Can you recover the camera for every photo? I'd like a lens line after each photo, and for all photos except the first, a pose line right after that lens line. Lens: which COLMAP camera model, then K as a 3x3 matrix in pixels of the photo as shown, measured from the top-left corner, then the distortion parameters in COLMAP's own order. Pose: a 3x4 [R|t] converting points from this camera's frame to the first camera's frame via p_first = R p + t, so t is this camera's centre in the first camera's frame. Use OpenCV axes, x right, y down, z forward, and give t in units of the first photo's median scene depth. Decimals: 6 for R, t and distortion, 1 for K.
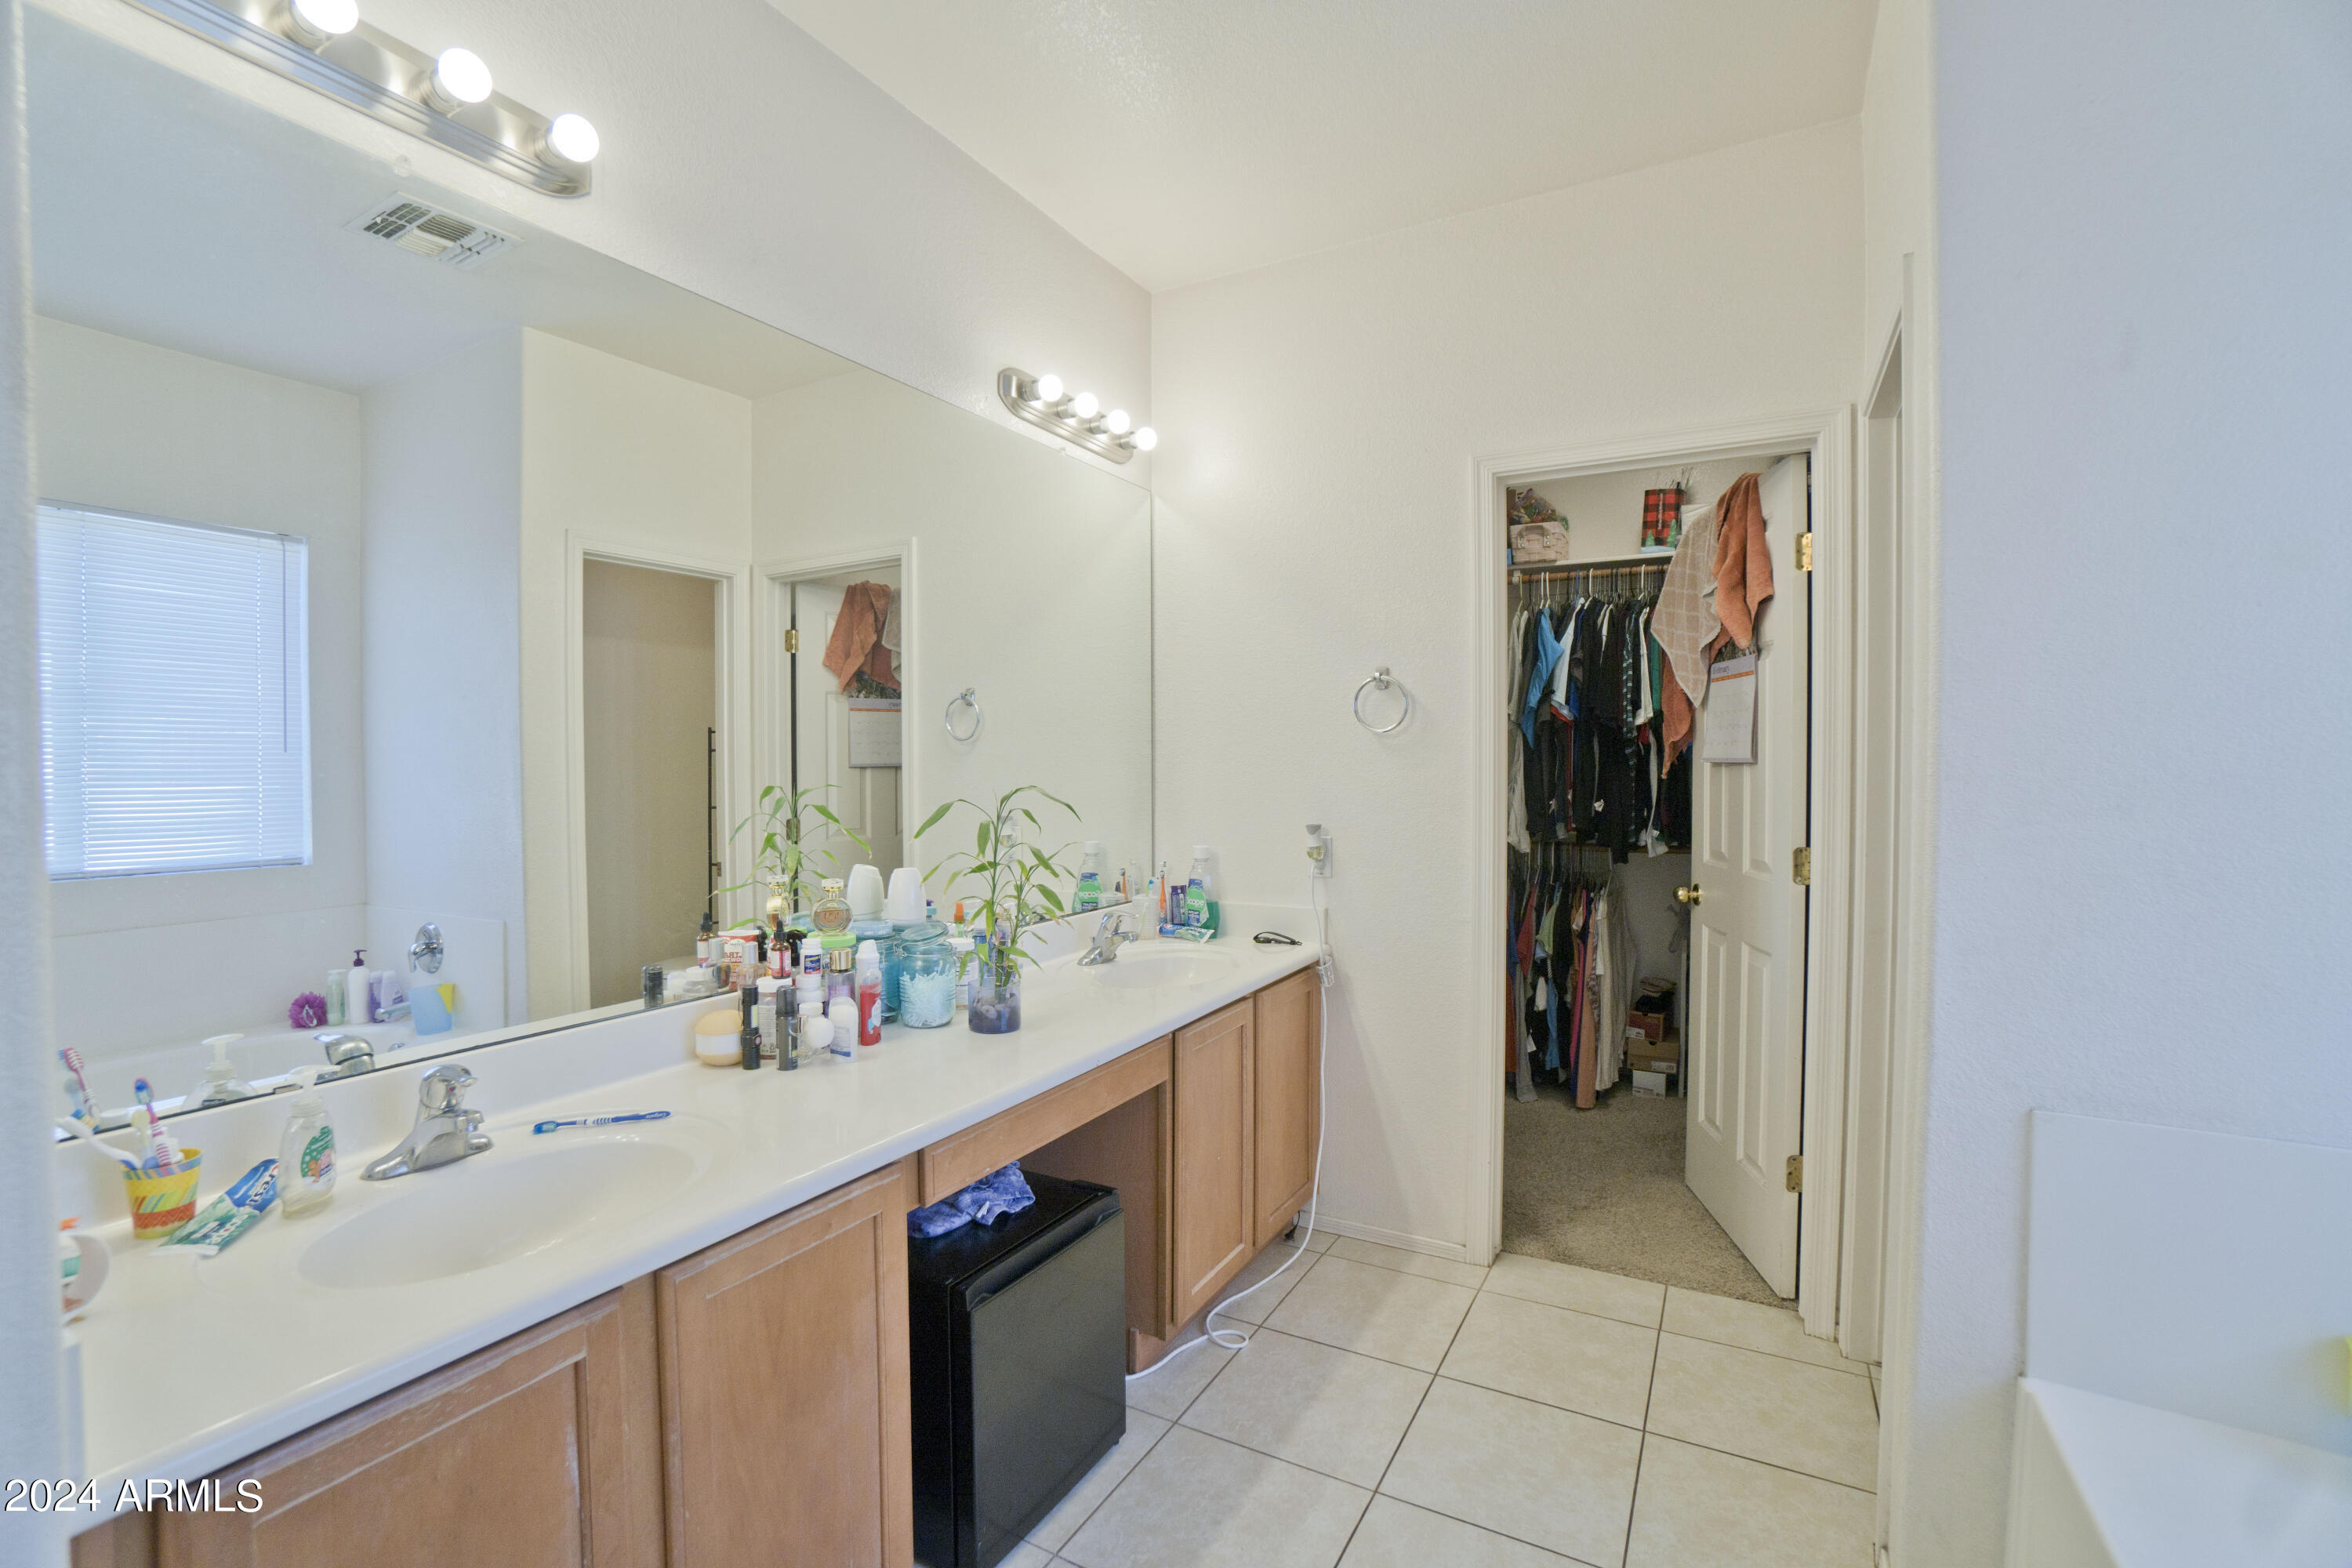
lens RADIAL K [[1036.0, 0, 1160.2], [0, 1036.0, 782.1], [0, 0, 1]] dist [-0.066319, 0.023540]
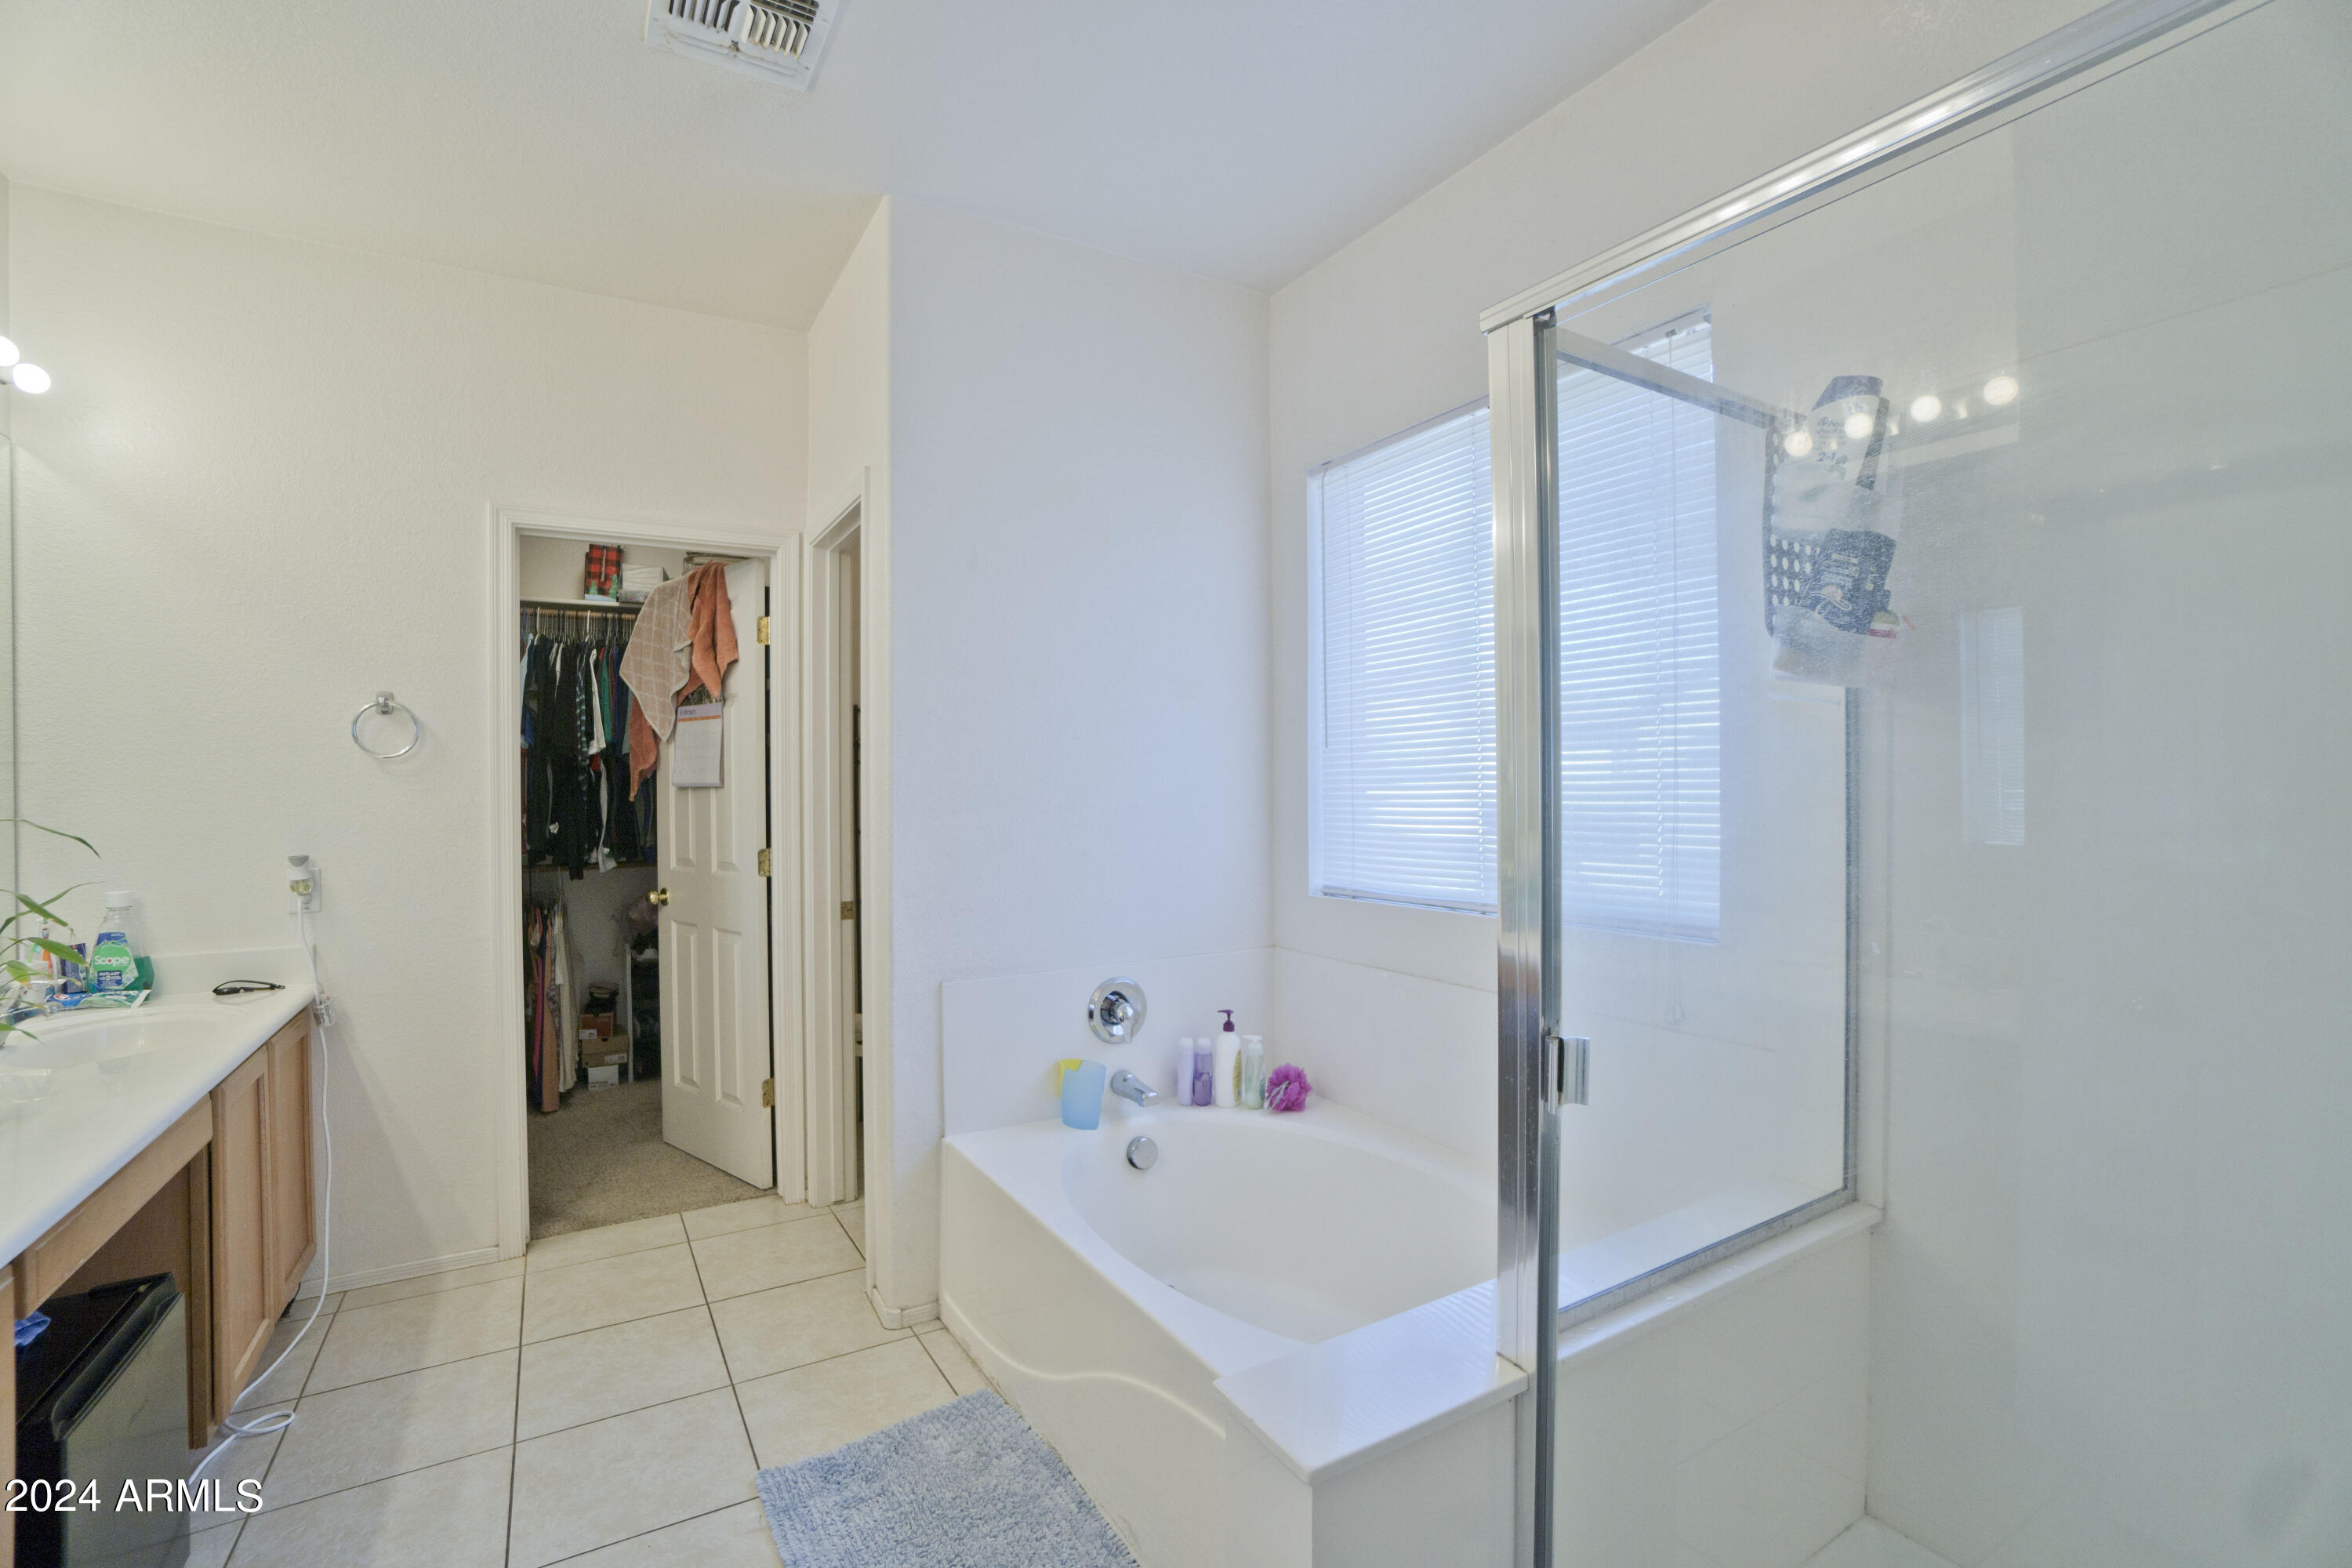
lens RADIAL K [[1036.0, 0, 1160.2], [0, 1036.0, 782.1], [0, 0, 1]] dist [-0.066319, 0.023540]
pose [[0.492918, -0.000273, 0.870076, -0.244455], [0.024367, 0.999612, -0.013491, 0.005680], [-0.869734, 0.027851, 0.492734, -0.112678]]
